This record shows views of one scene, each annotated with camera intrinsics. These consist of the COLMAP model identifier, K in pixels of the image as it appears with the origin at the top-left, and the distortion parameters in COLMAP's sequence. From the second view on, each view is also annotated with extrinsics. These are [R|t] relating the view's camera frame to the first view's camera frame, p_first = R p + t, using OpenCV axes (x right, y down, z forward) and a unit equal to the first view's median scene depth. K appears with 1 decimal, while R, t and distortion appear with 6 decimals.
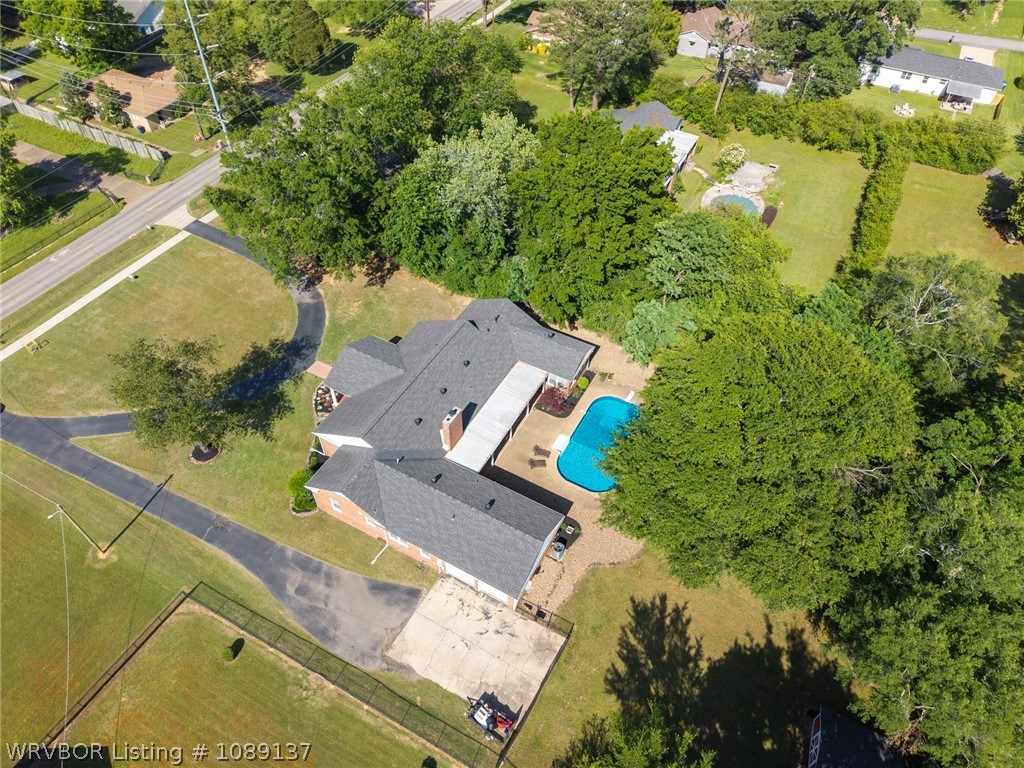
lens RADIAL K [[685.4, 0, 512.0], [0, 685.4, 384.0], [0, 0, 1]] dist [0.036745, -0.058446]
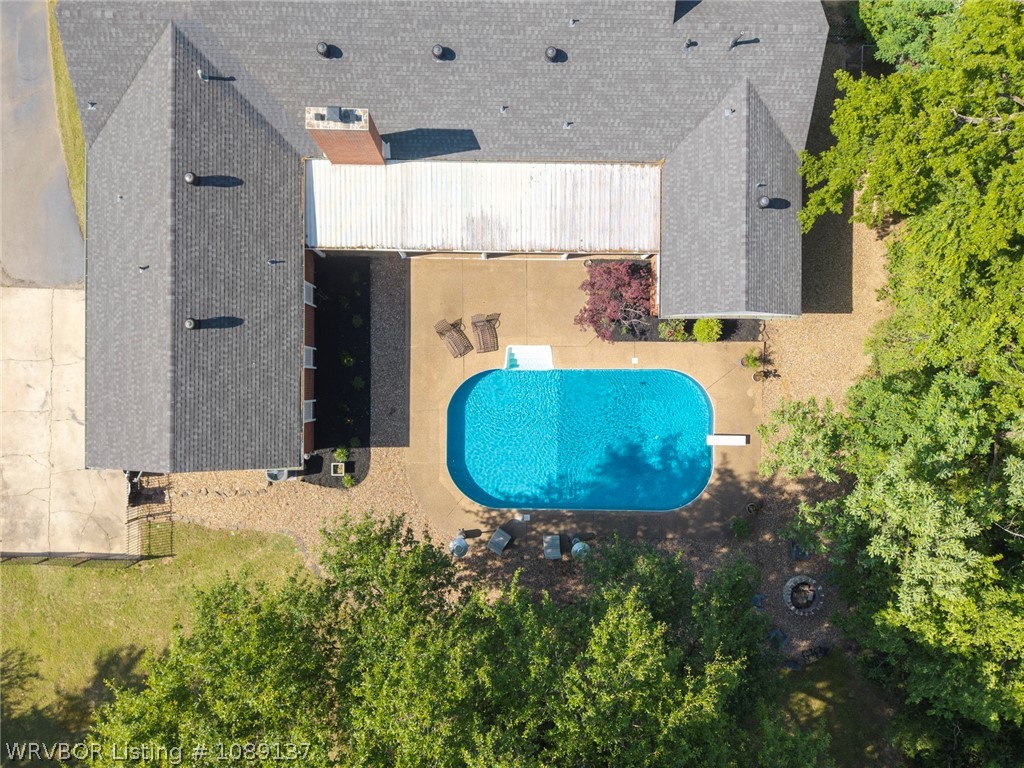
lens RADIAL K [[679.7, 0, 515.1], [0, 679.7, 385.2], [0, 0, 1]] dist [0.048222, -0.058067]
pose [[0.475416, 0.879760, -0.001659, 0.092909], [-0.667432, 0.361903, 0.650815, -0.218683], [0.573161, -0.308301, 0.759234, 0.720415]]
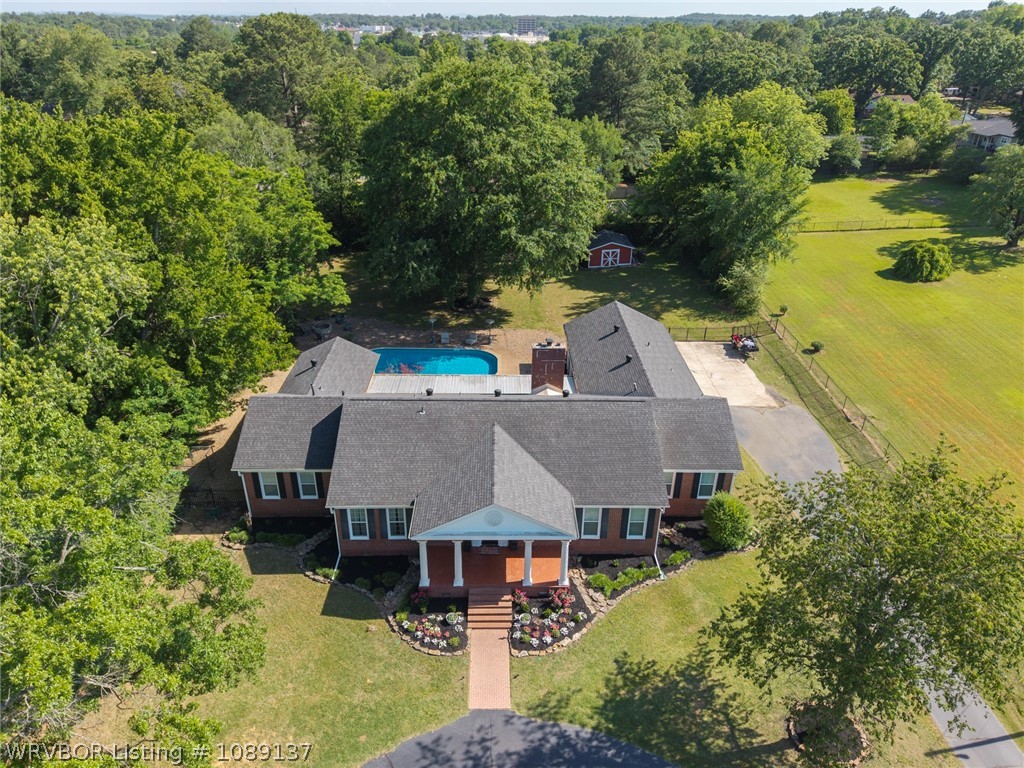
lens RADIAL K [[679.7, 0, 515.1], [0, 679.7, 385.2], [0, 0, 1]] dist [0.048222, -0.058067]
pose [[-0.496061, -0.426657, 0.756232, -0.638115], [0.627798, 0.425423, 0.651831, -0.432789], [-0.599828, 0.798109, 0.056819, 1.021077]]
